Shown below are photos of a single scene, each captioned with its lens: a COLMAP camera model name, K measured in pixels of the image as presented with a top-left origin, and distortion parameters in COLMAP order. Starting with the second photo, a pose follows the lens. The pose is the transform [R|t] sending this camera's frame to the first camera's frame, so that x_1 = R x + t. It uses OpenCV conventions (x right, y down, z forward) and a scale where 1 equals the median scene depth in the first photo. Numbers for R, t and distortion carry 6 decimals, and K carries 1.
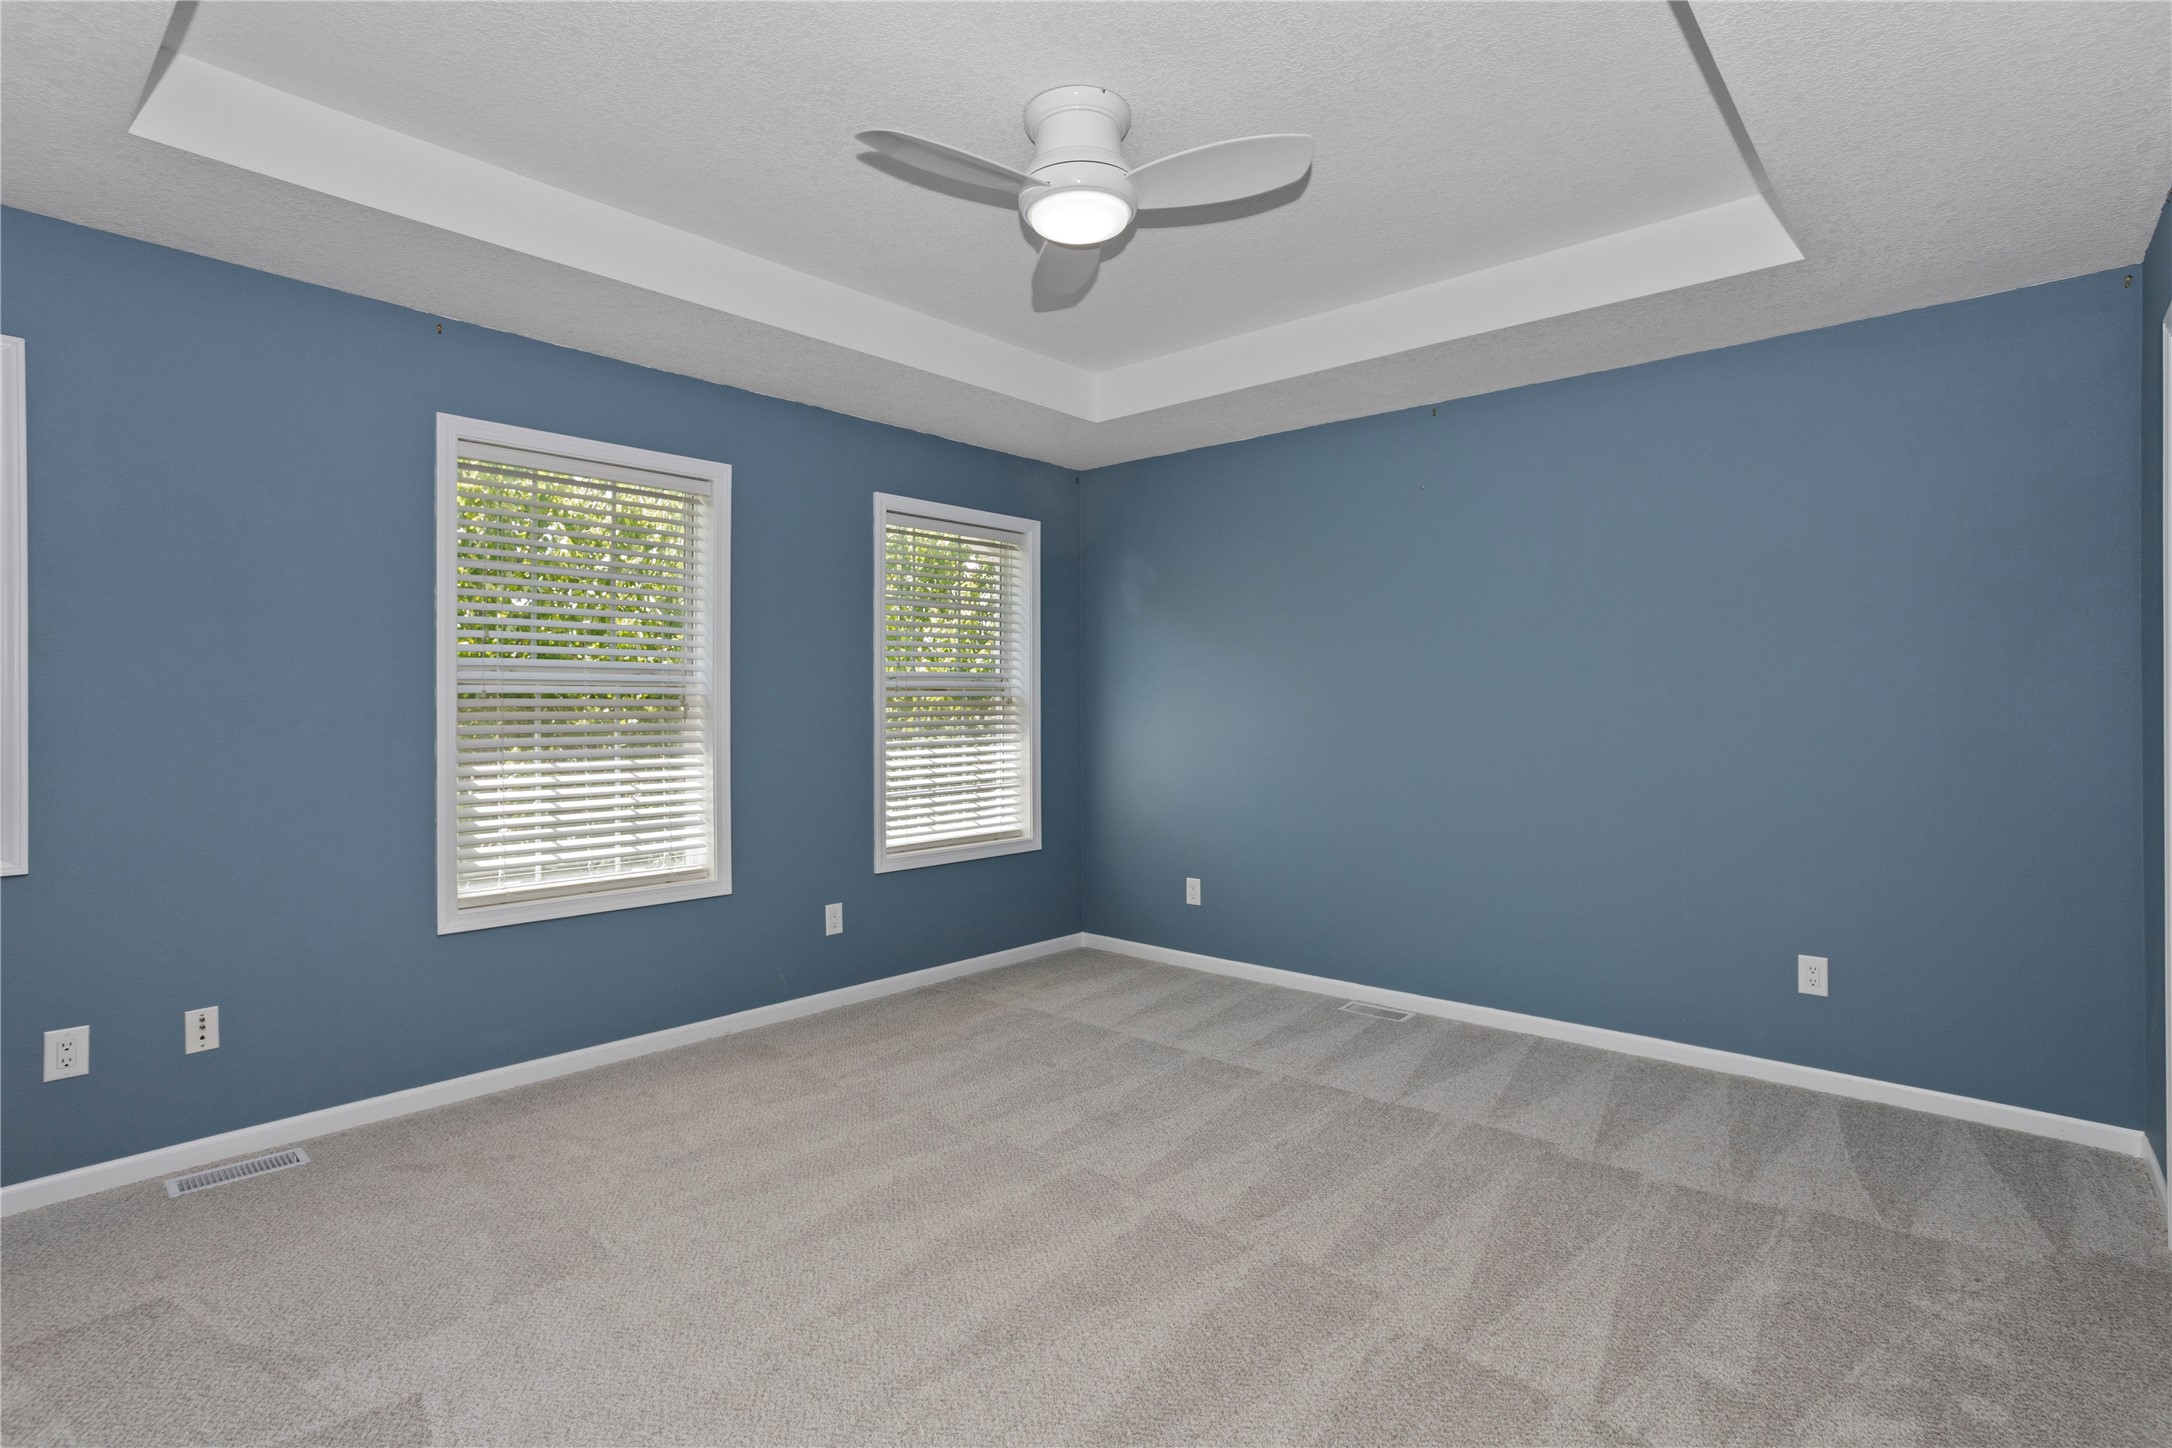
lens RADIAL K [[1102.3, 0, 1025.4], [0, 1102.3, 704.7], [0, 0, 1]] dist [-0.017876, 0.010264]
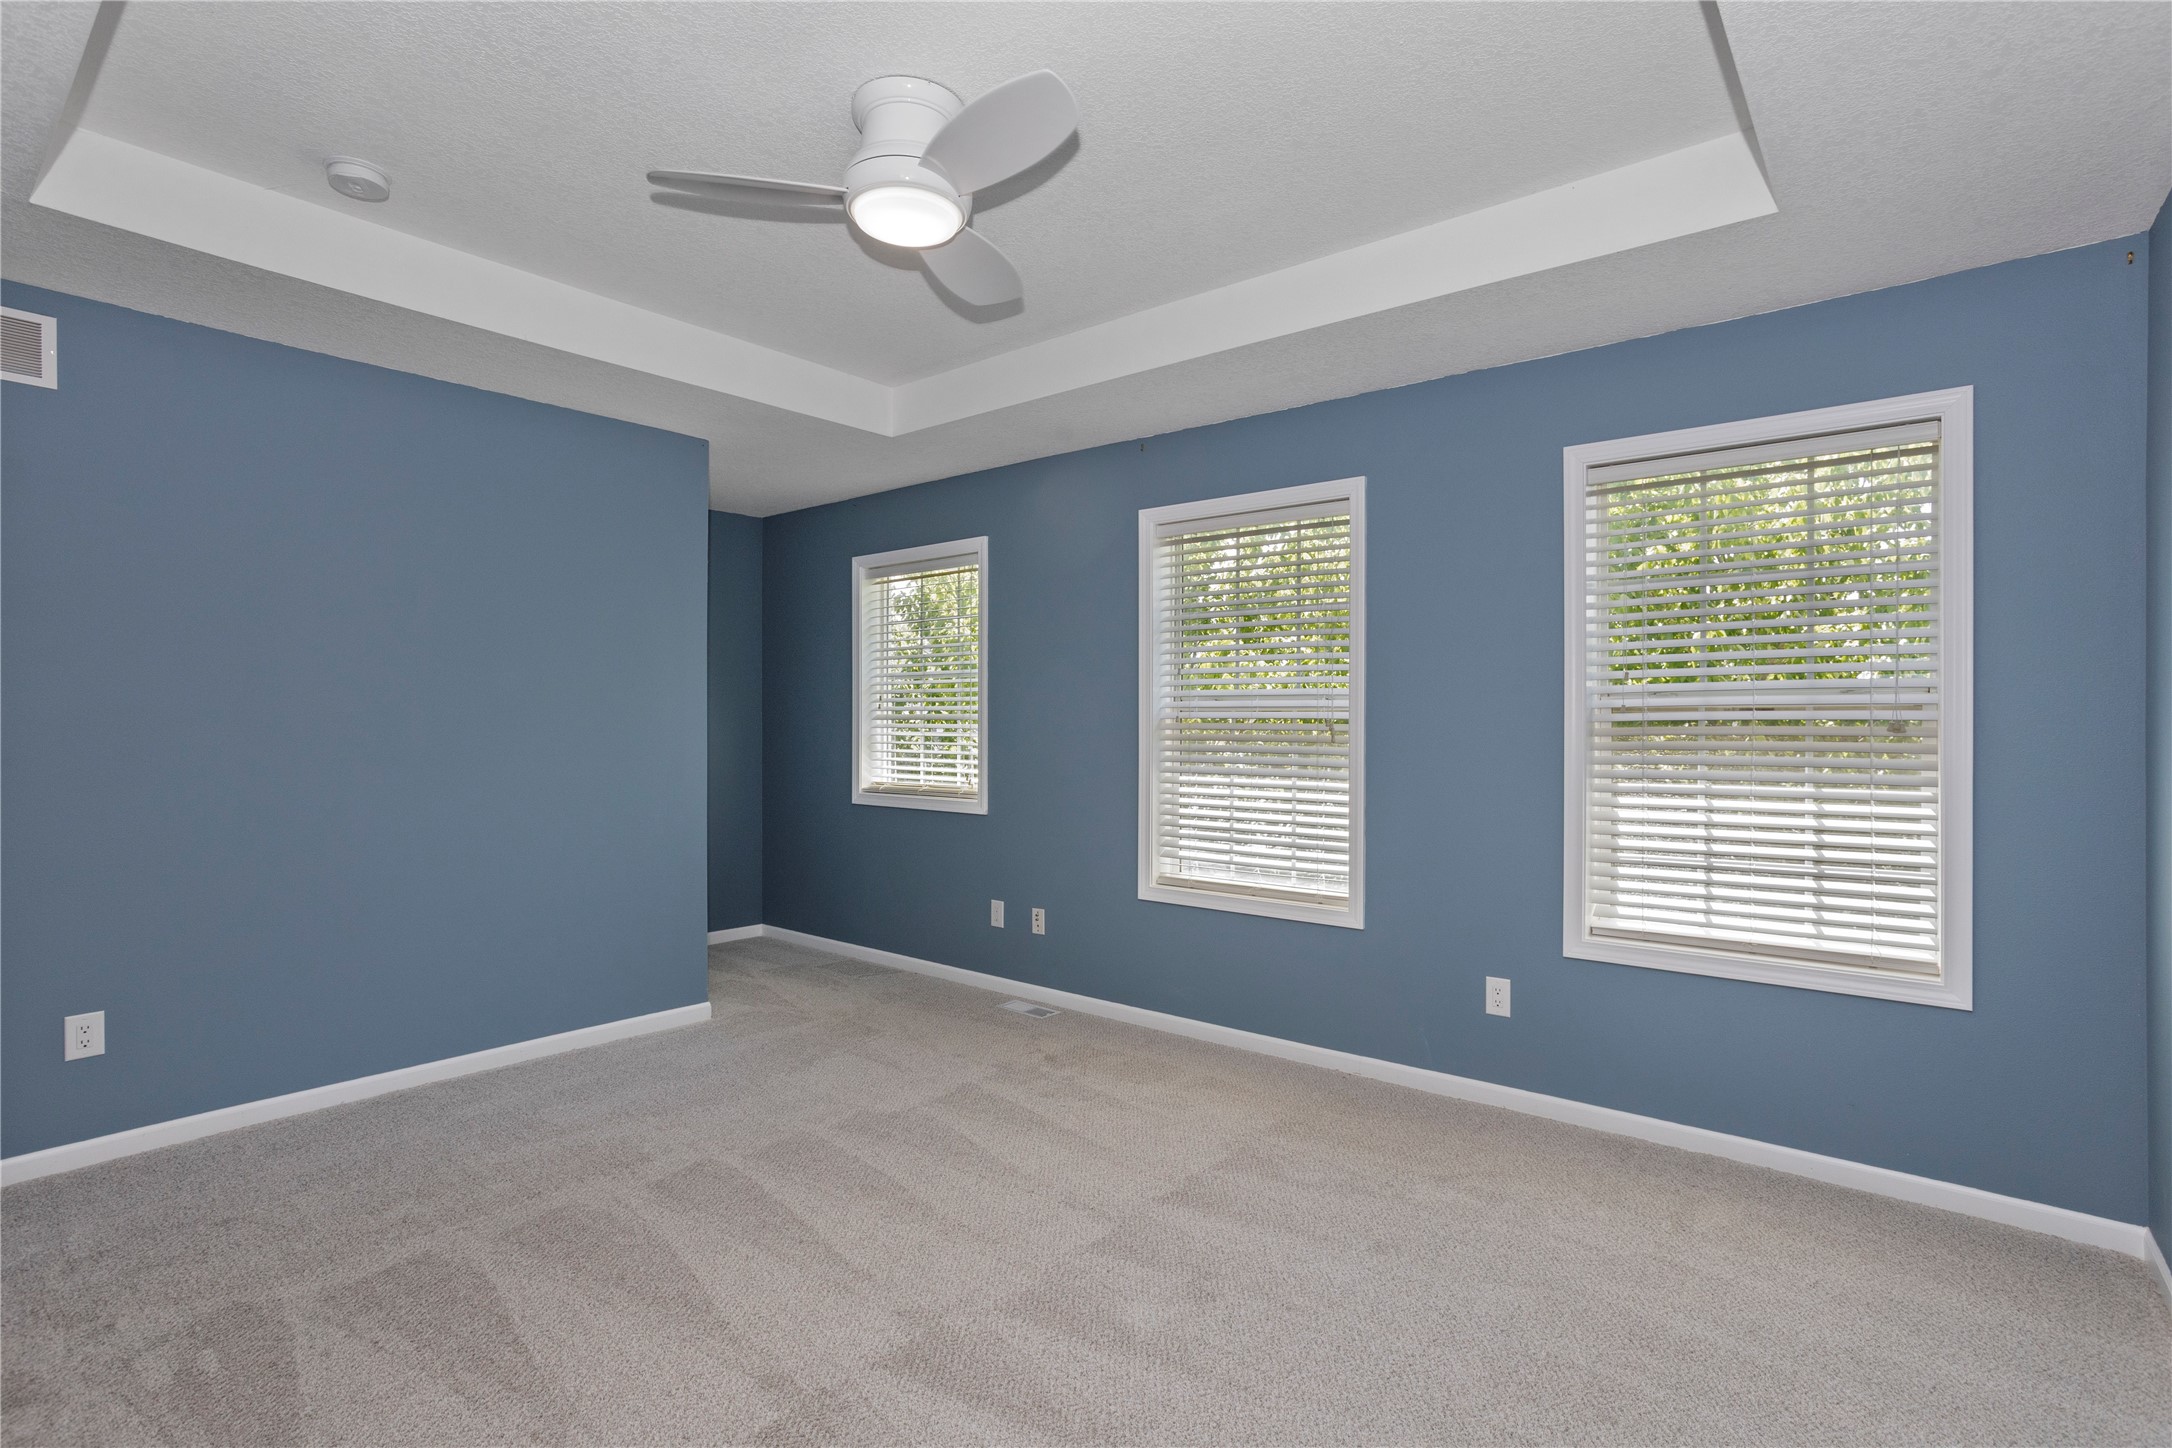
lens RADIAL K [[1102.3, 0, 1086.1], [0, 1102.3, 730.9], [0, 0, 1]] dist [-0.017876, 0.010264]
pose [[0.050273, 0.004531, -0.998725, 0.649931], [-0.009478, 0.999947, 0.004060, 0.000201], [0.998691, 0.009262, 0.050313, 0.693653]]
